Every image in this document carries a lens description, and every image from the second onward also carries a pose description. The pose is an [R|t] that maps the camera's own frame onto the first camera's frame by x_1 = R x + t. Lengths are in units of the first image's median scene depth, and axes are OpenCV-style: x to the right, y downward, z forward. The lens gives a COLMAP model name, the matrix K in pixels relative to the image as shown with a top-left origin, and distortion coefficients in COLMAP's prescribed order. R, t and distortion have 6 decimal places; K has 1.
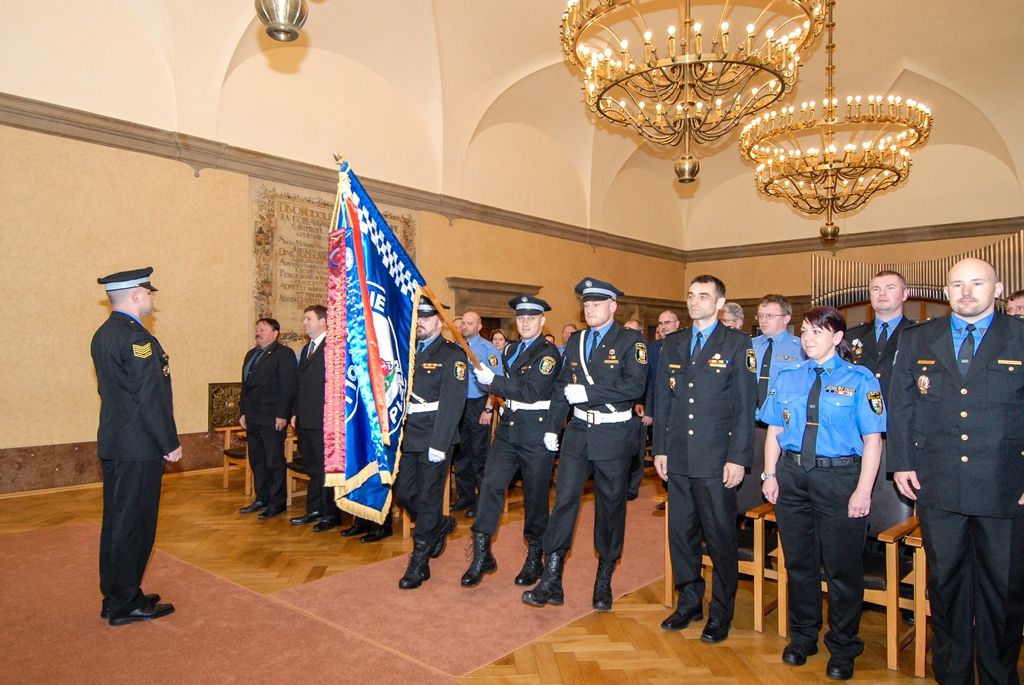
lens RADIAL K [[674.7, 0, 512.0], [0, 674.7, 342.5], [0, 0, 1]] dist [0.064886, -0.057657]
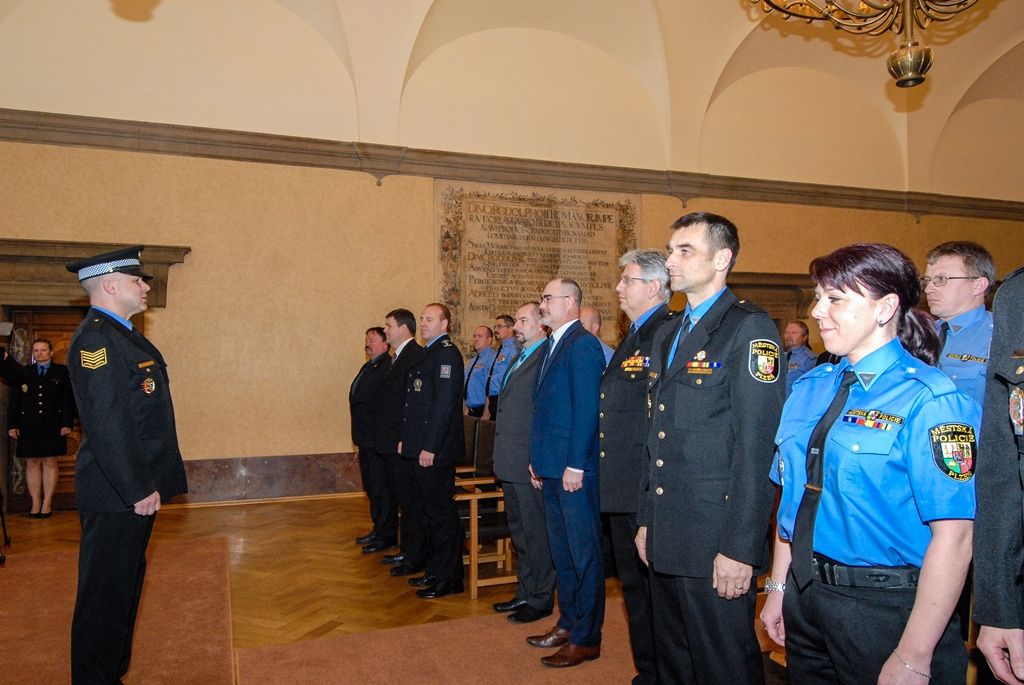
lens RADIAL K [[737.4, 0, 512.0], [0, 737.4, 342.5], [0, 0, 1]] dist [0.072055, -0.065779]
pose [[0.883834, -0.028227, -0.466948, 0.183223], [0.018687, 0.999512, -0.025049, 0.009094], [0.467427, 0.013414, 0.883930, 0.160821]]
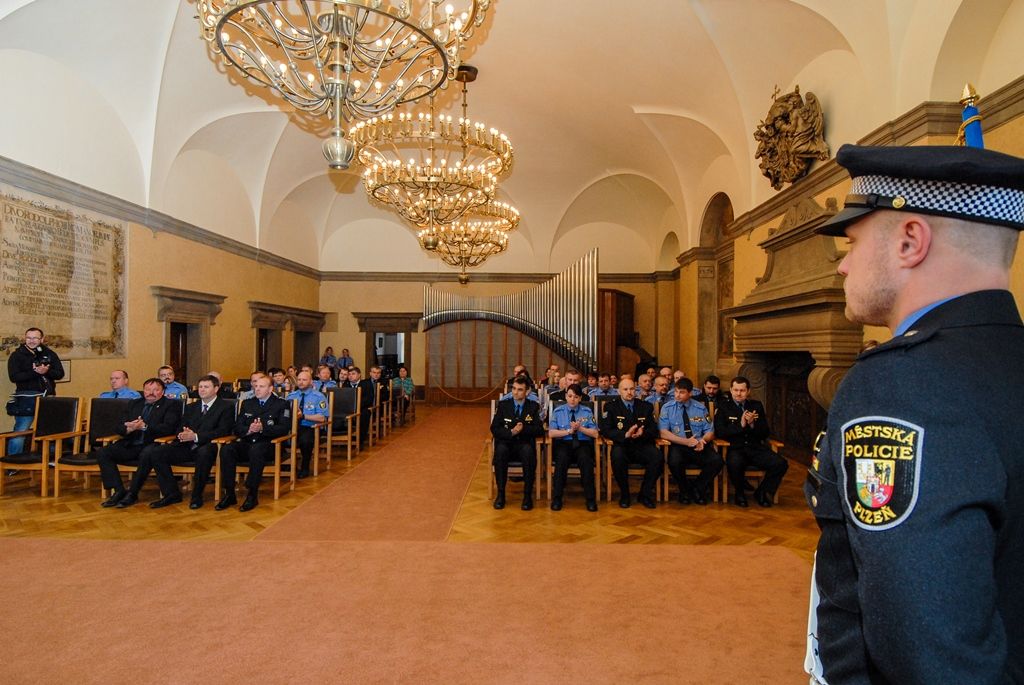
lens RADIAL K [[585.9, 0, 512.0], [0, 585.9, 342.5], [0, 0, 1]] dist [0.044312, -0.060314]
pose [[0.765737, 0.008364, 0.643100, -0.344727], [-0.011074, 0.999939, 0.000181, -0.016564], [-0.643059, -0.007260, 0.765782, -0.116809]]
